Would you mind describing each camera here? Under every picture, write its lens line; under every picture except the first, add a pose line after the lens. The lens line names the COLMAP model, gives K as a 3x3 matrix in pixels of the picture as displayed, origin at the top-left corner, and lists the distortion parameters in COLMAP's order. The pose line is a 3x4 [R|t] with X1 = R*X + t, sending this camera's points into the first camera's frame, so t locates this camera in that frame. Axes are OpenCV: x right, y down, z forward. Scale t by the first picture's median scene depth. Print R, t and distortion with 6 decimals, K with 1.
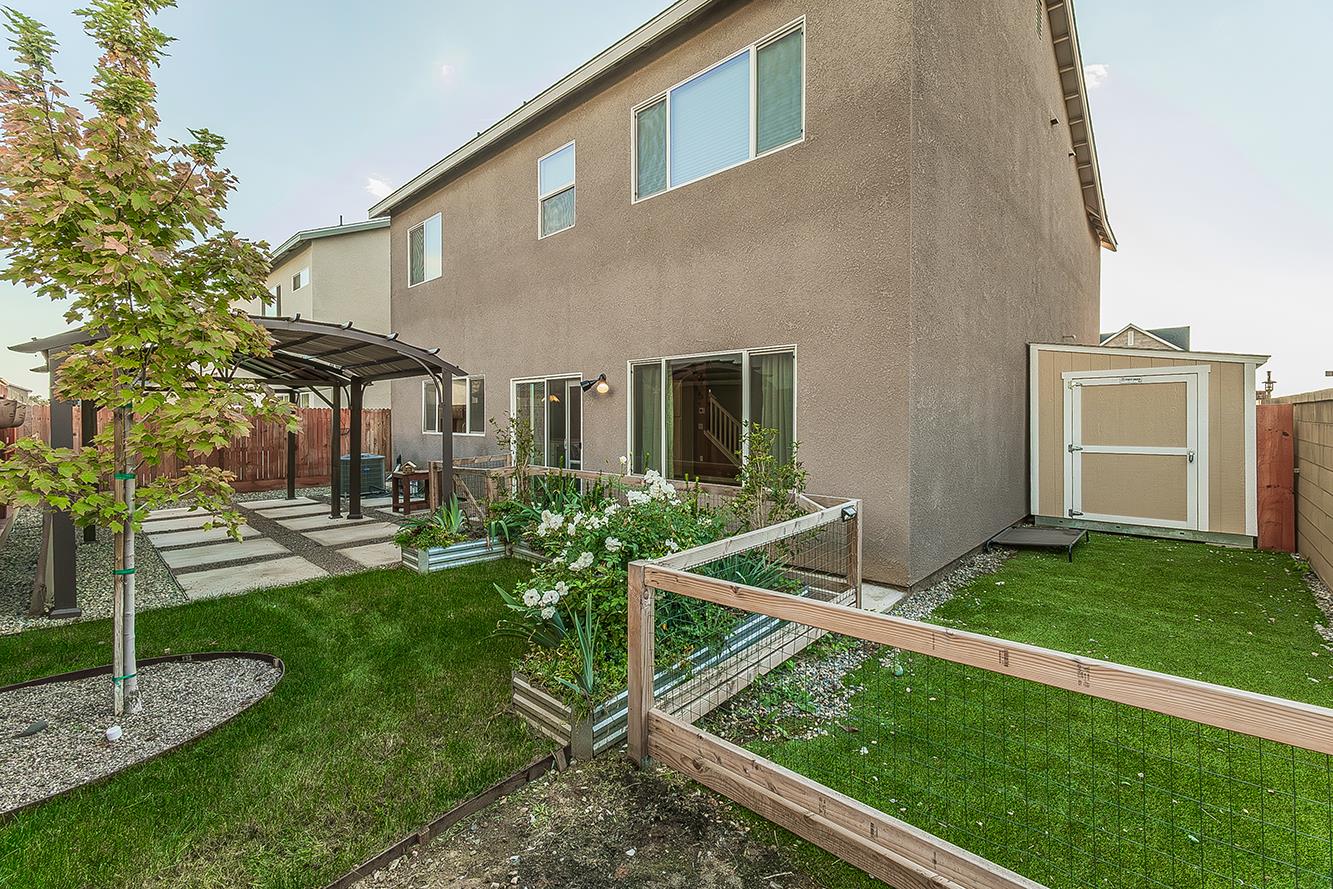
lens RADIAL K [[570.8, 0, 687.9], [0, 570.8, 414.1], [0, 0, 1]] dist [0.000140, -0.000053]
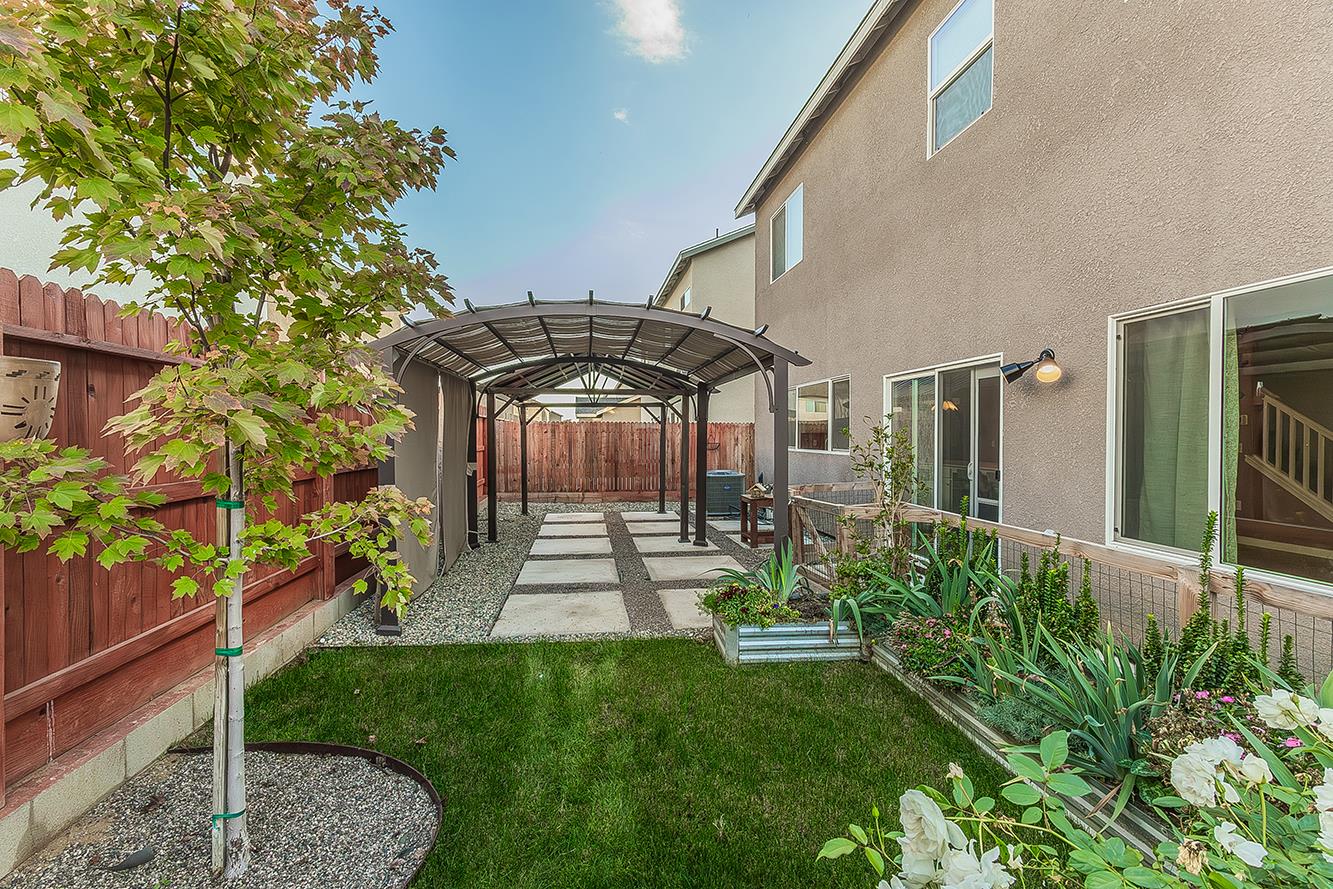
lens RADIAL K [[573.6, 0, 659.7], [0, 573.6, 434.3], [0, 0, 1]] dist [0.015470, 0.000155]
pose [[0.765343, 0.004083, -0.643610, -0.070547], [-0.001629, 0.999989, 0.004407, 0.009777], [0.643620, -0.002324, 0.765341, 0.304041]]
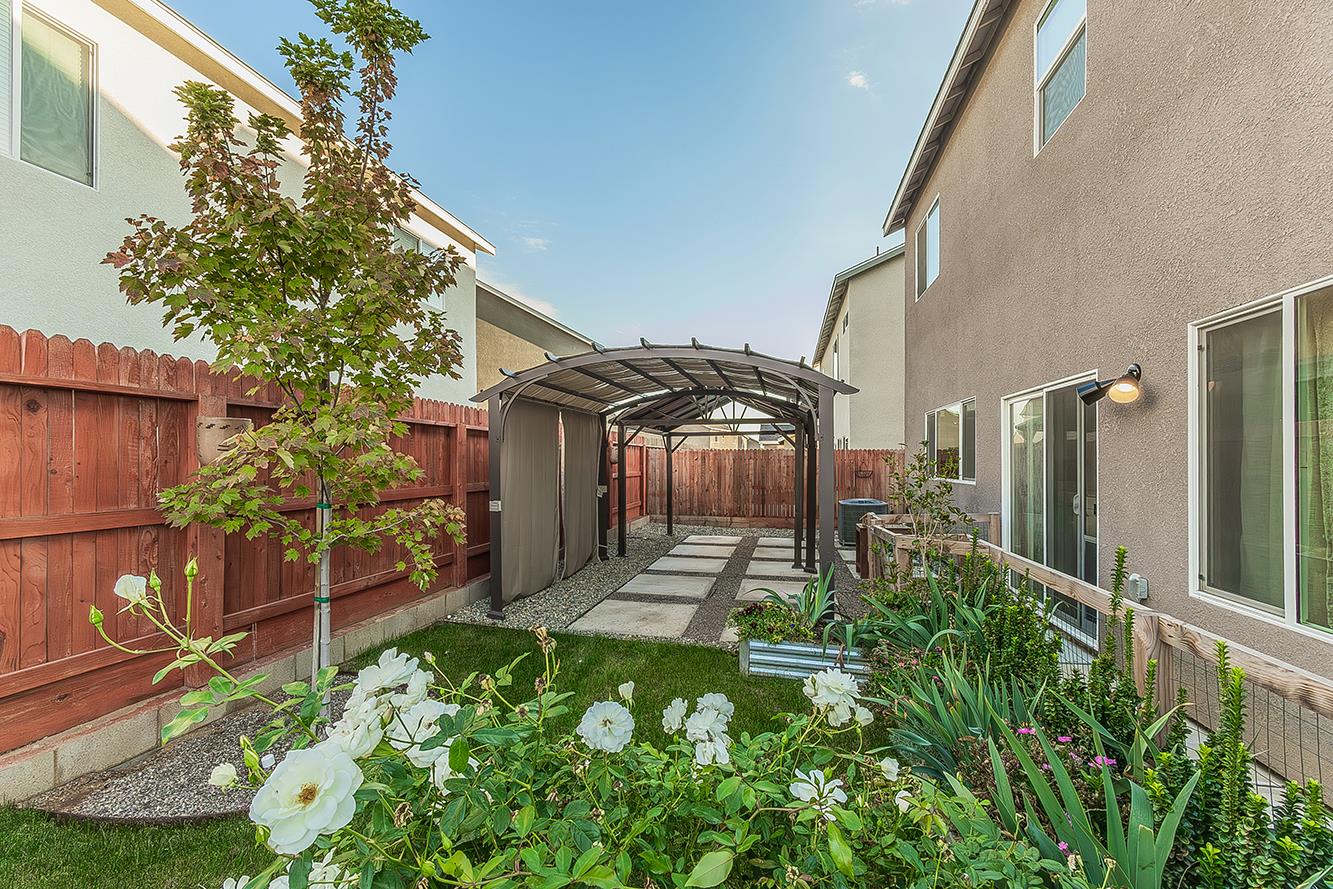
lens RADIAL K [[571.5, 0, 652.5], [0, 571.5, 447.1], [0, 0, 1]] dist [0.019929, 0.000174]
pose [[0.482348, -0.016426, -0.875826, 0.075915], [-0.001545, 0.999807, -0.019602, 0.008766], [0.875978, 0.010808, 0.482229, 0.381786]]
